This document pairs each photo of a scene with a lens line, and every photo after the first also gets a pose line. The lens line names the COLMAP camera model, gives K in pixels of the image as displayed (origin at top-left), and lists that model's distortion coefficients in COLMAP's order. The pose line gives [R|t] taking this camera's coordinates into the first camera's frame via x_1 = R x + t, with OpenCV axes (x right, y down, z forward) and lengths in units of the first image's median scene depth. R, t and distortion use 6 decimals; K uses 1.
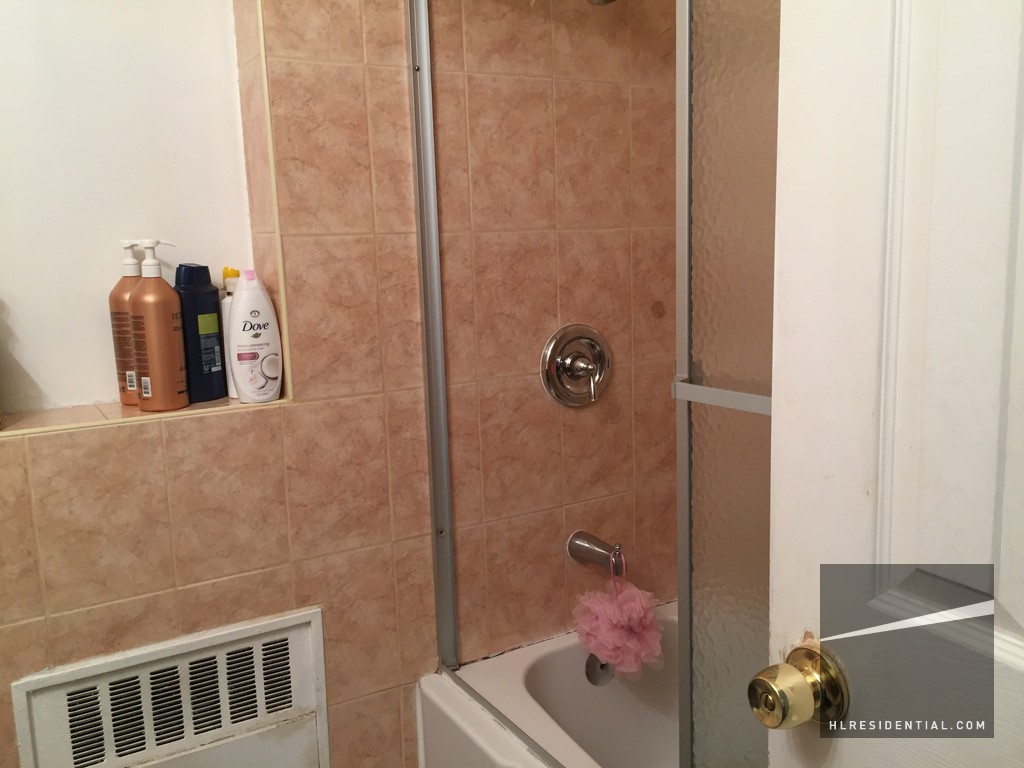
lens RADIAL K [[864.9, 0, 507.9], [0, 864.9, 385.7], [0, 0, 1]] dist [0.106904, -0.145148]
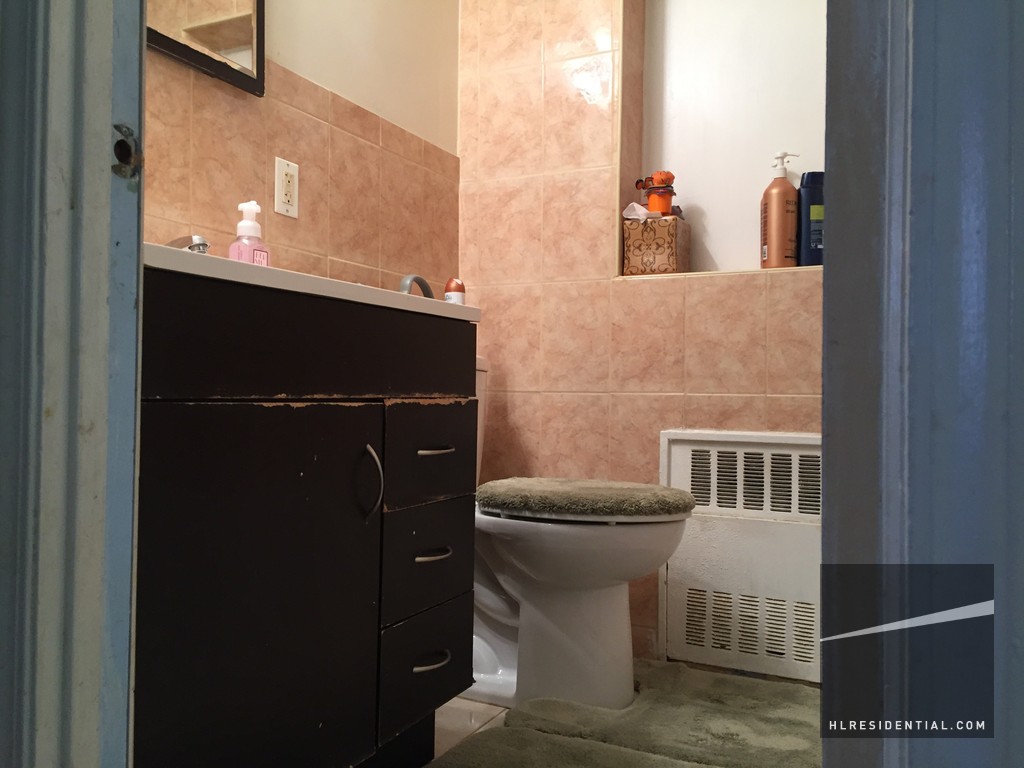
lens RADIAL K [[864.9, 0, 507.9], [0, 864.9, 385.7], [0, 0, 1]] dist [0.106904, -0.145148]
pose [[0.552223, 0.034158, -0.832997, 0.574414], [-0.159984, 0.984933, -0.065670, 0.387131], [0.818203, 0.169531, 0.549367, -0.109602]]
